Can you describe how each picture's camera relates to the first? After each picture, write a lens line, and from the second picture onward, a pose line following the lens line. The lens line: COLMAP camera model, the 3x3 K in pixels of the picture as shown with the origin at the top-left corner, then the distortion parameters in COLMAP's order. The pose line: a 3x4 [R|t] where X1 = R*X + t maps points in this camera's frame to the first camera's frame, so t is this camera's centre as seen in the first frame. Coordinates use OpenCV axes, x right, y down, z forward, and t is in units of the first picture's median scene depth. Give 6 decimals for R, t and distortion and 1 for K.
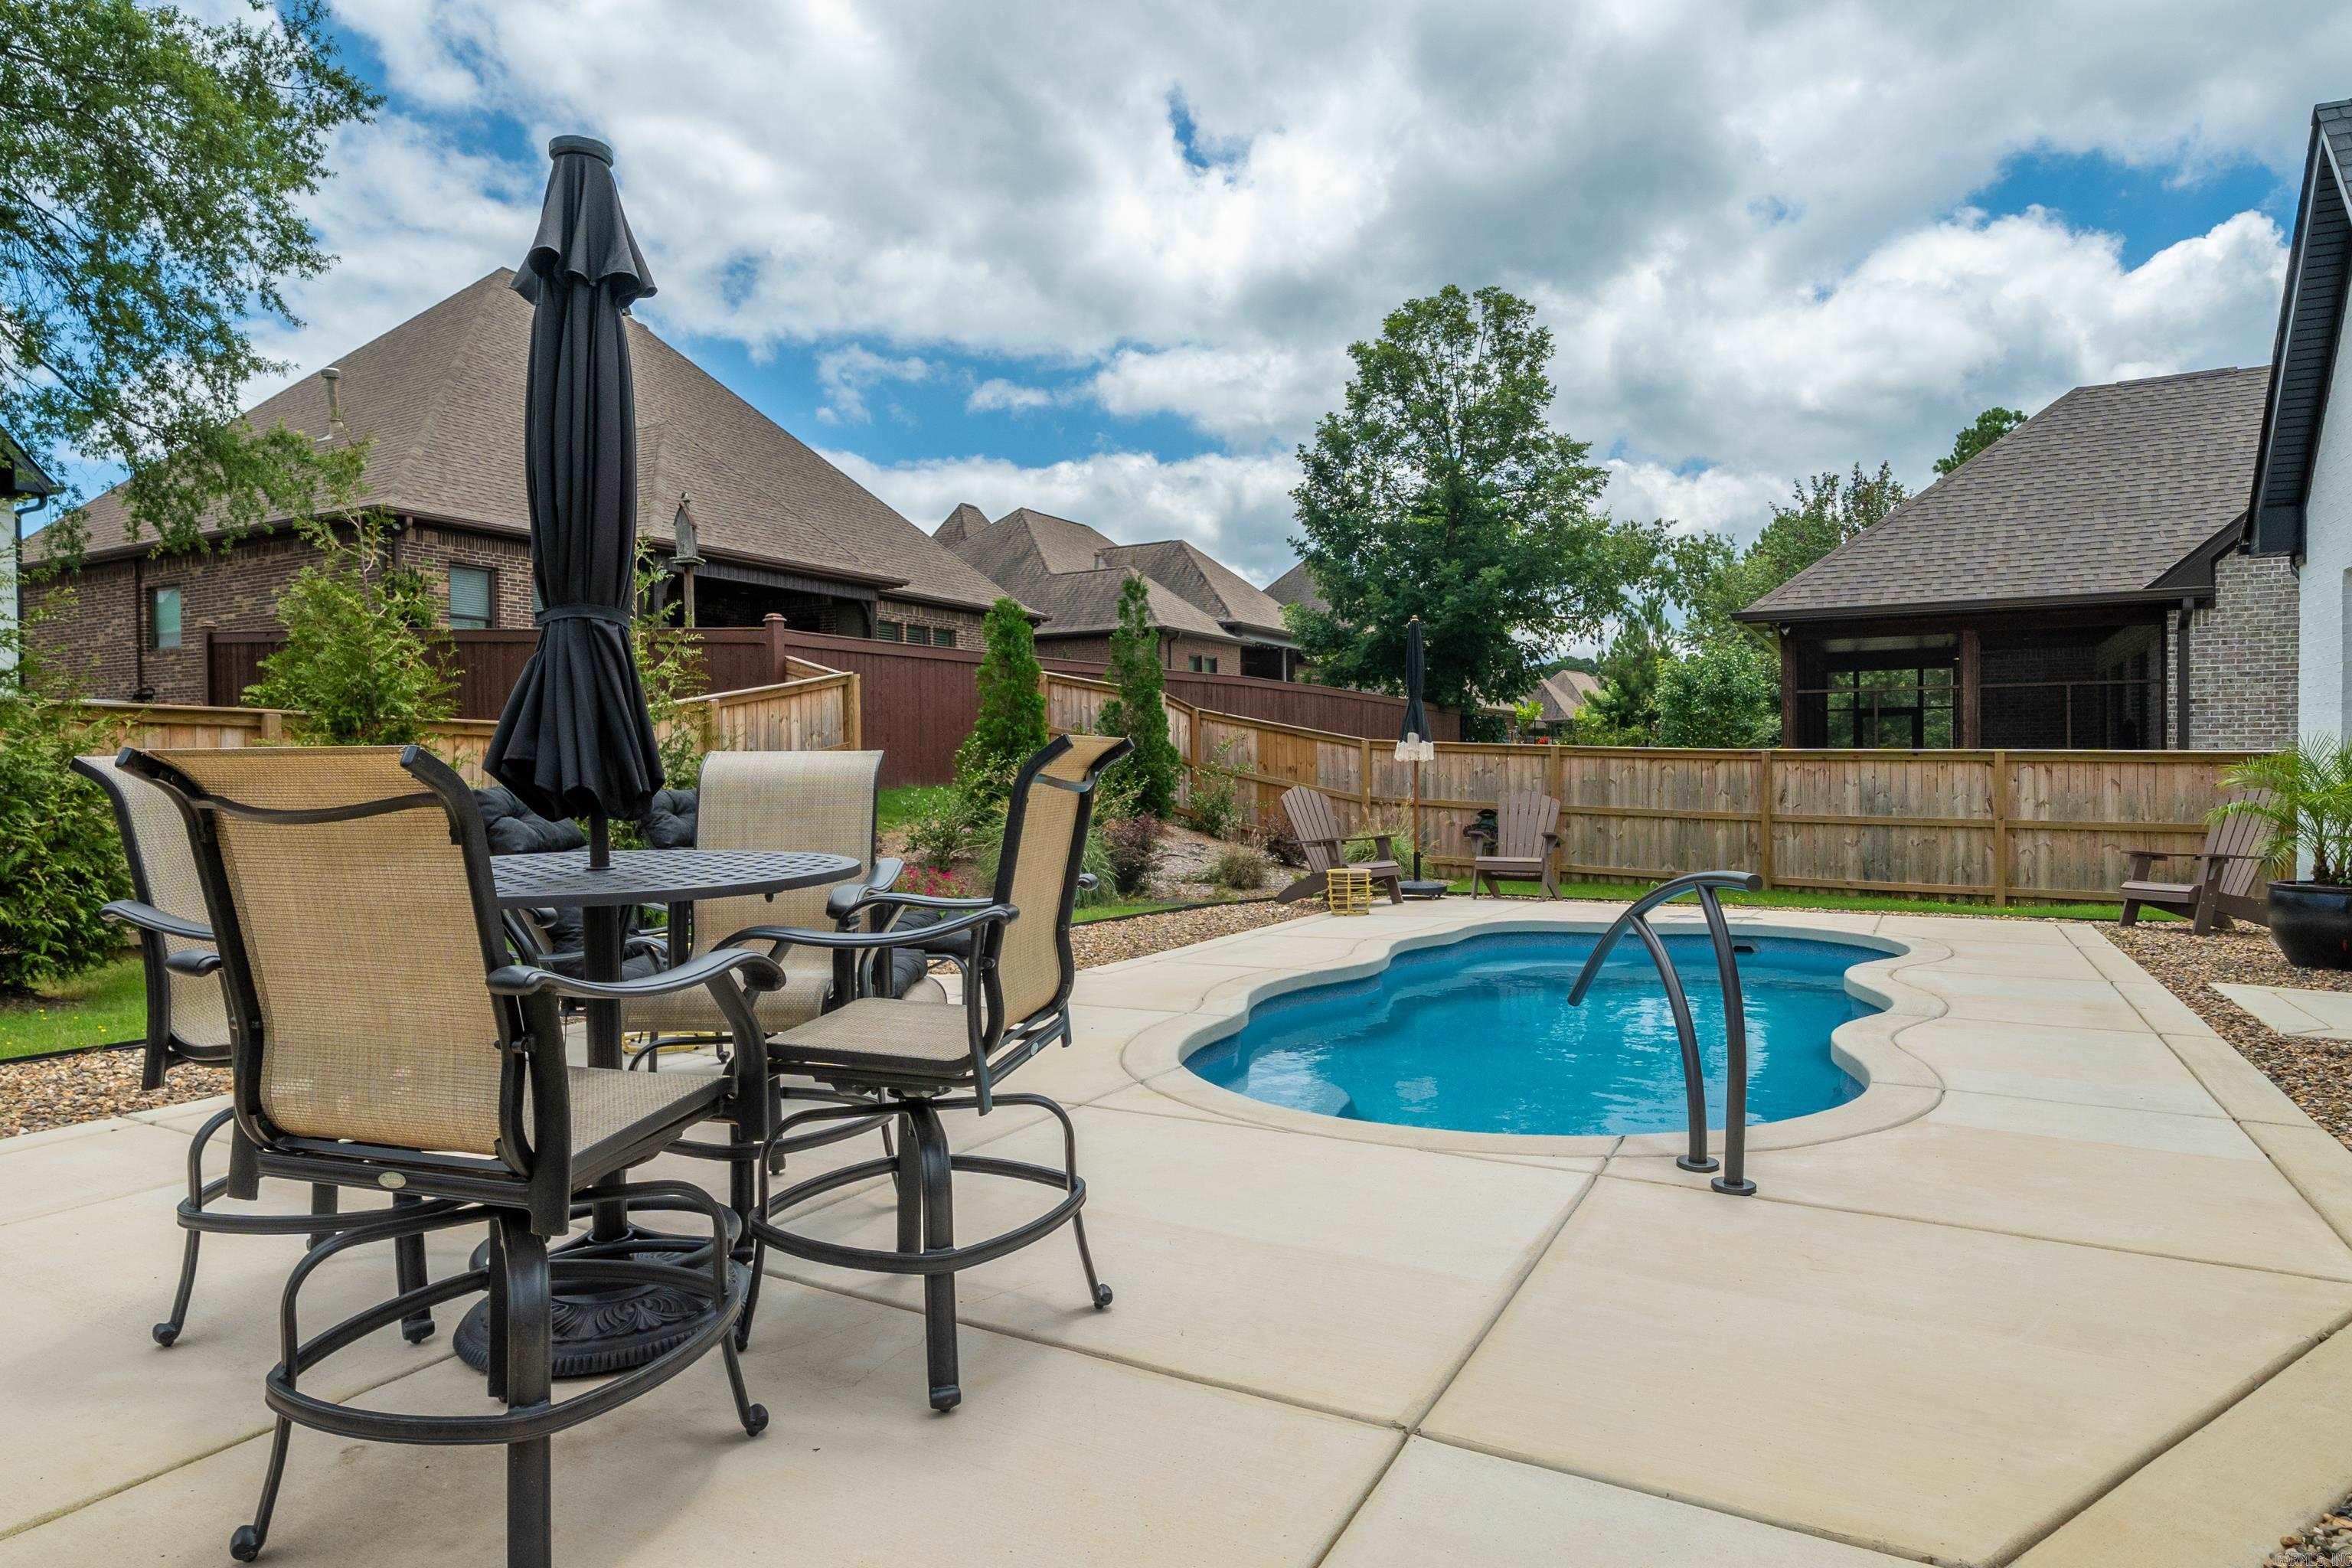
lens RADIAL K [[1351.1, 0, 1174.8], [0, 1351.1, 773.9], [0, 0, 1]] dist [0.002962, 0.000448]
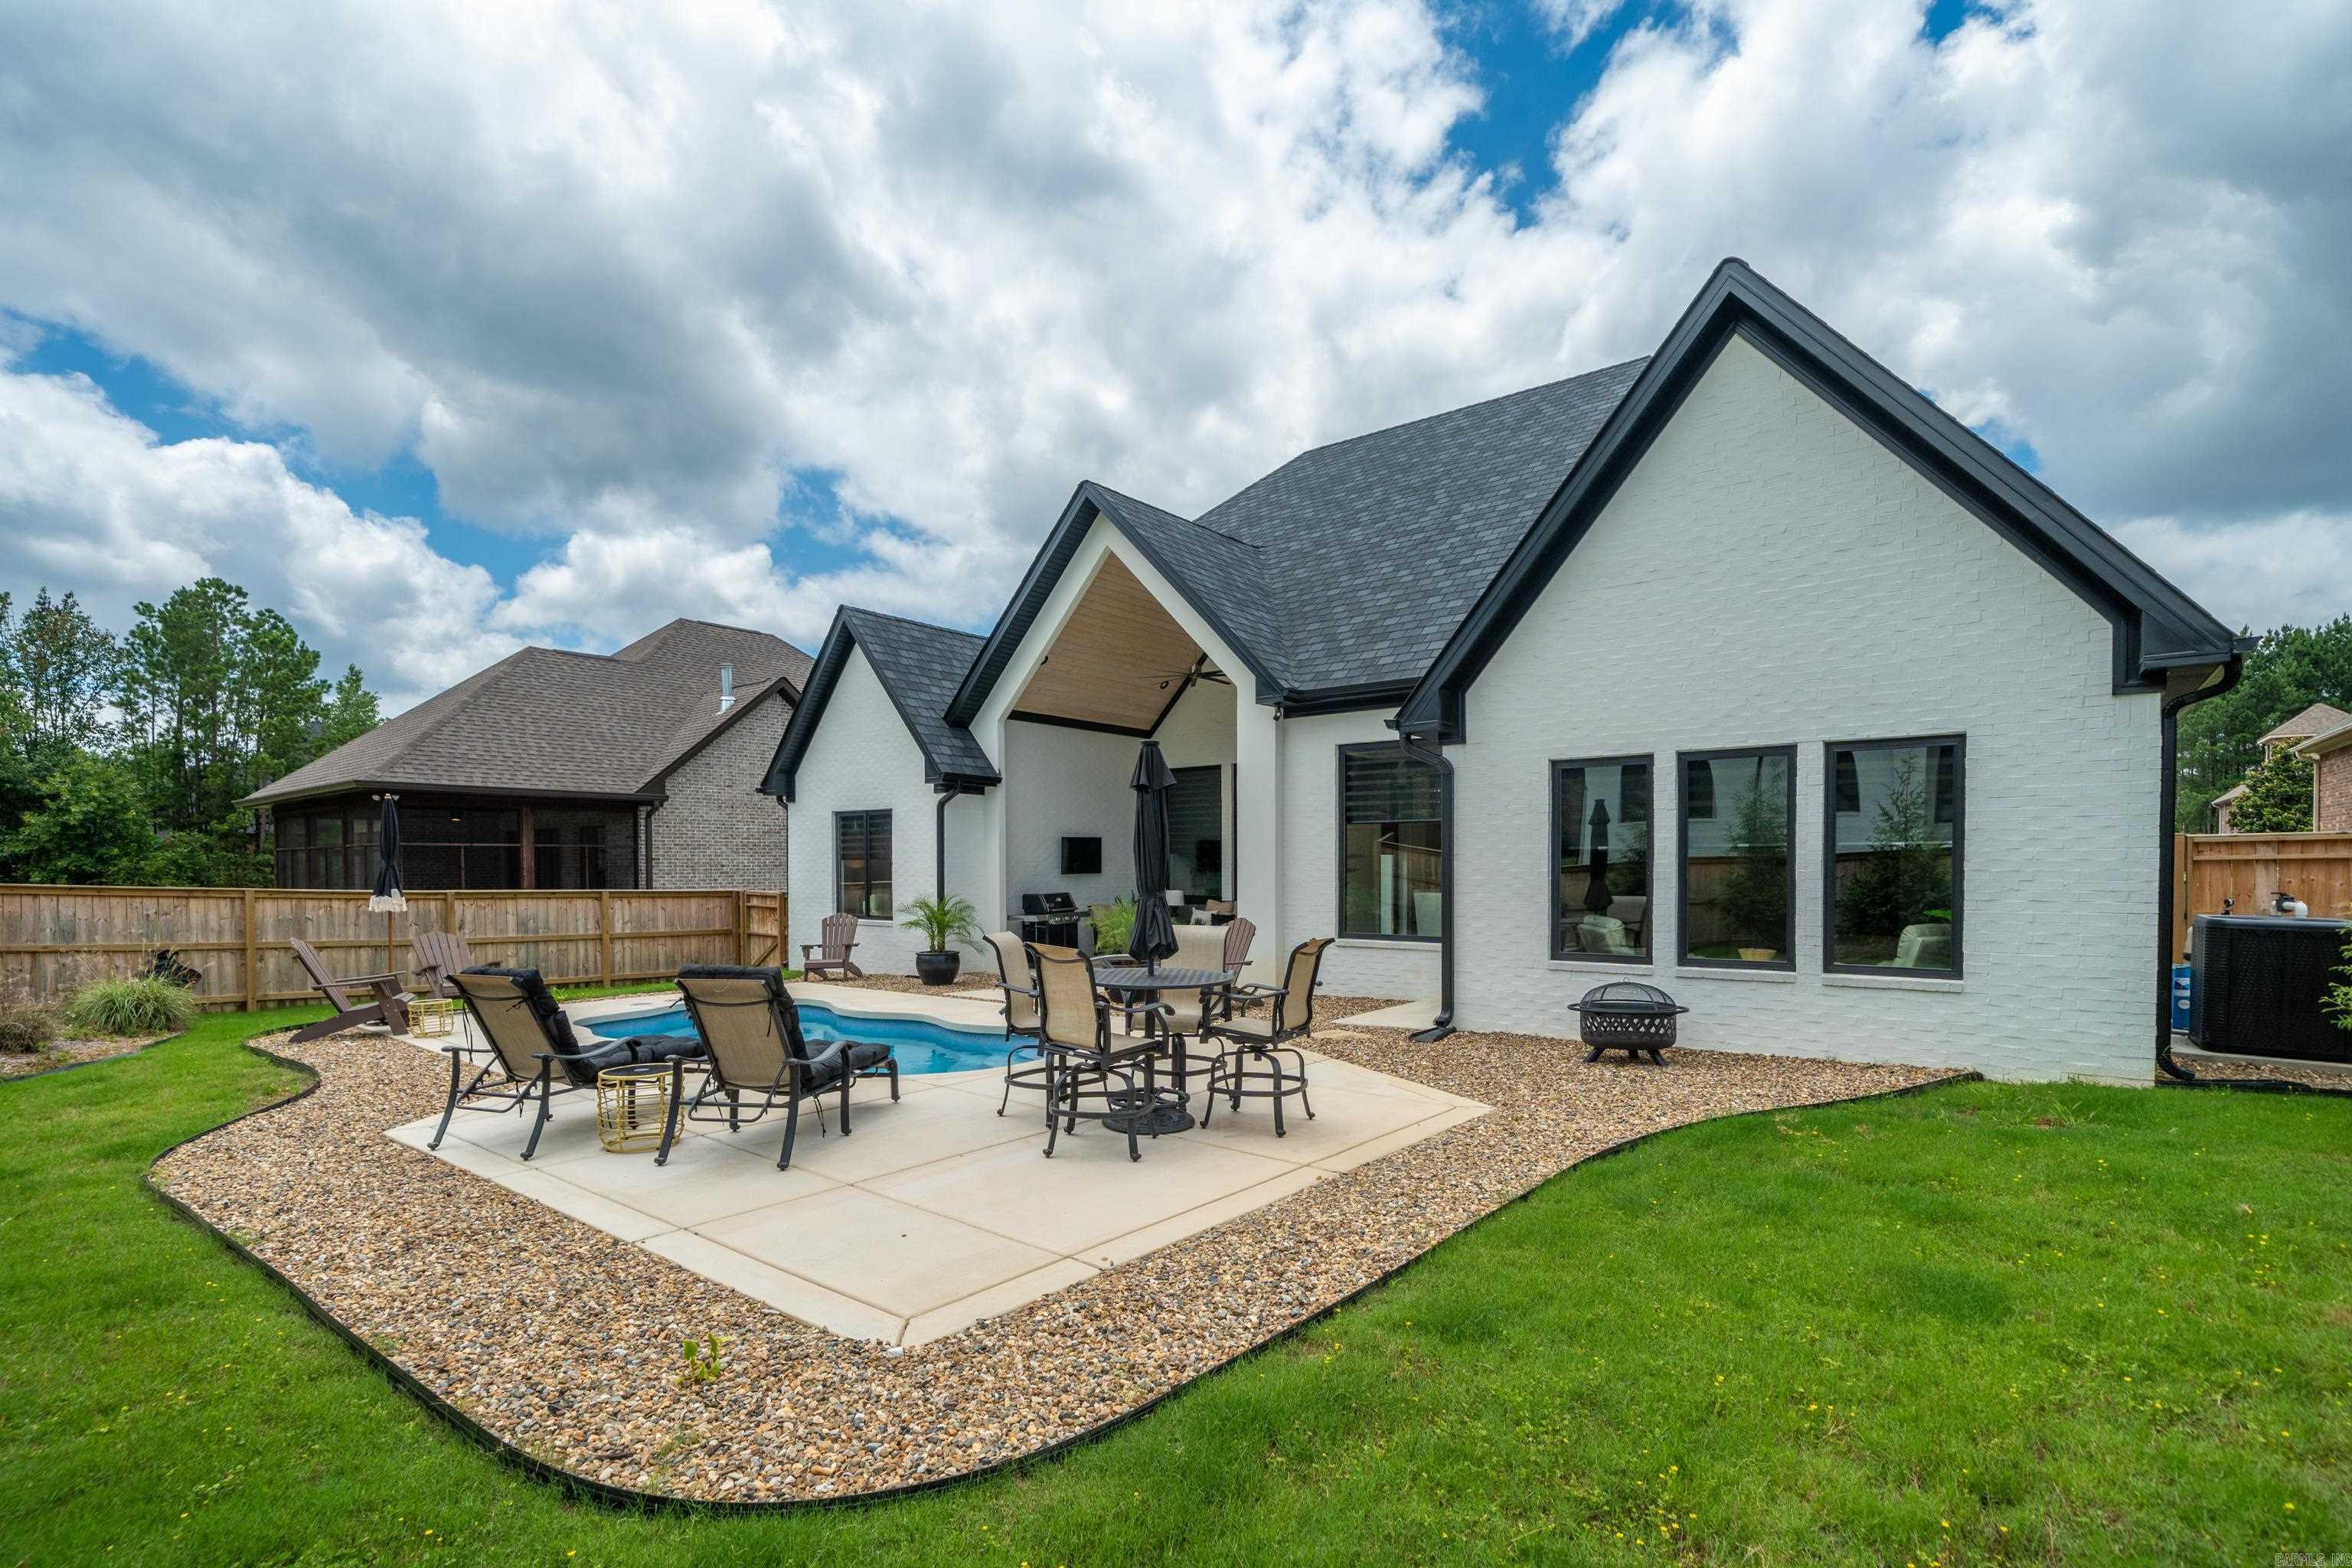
lens RADIAL K [[1082.7, 0, 1198.6], [0, 1082.7, 872.4], [0, 0, 1]] dist [0.019584, 0.001028]
pose [[0.171394, 0.001811, 0.985201, -0.510093], [0.009577, 0.999948, -0.003504, -0.025530], [-0.985156, 0.010036, 0.171368, 0.070104]]
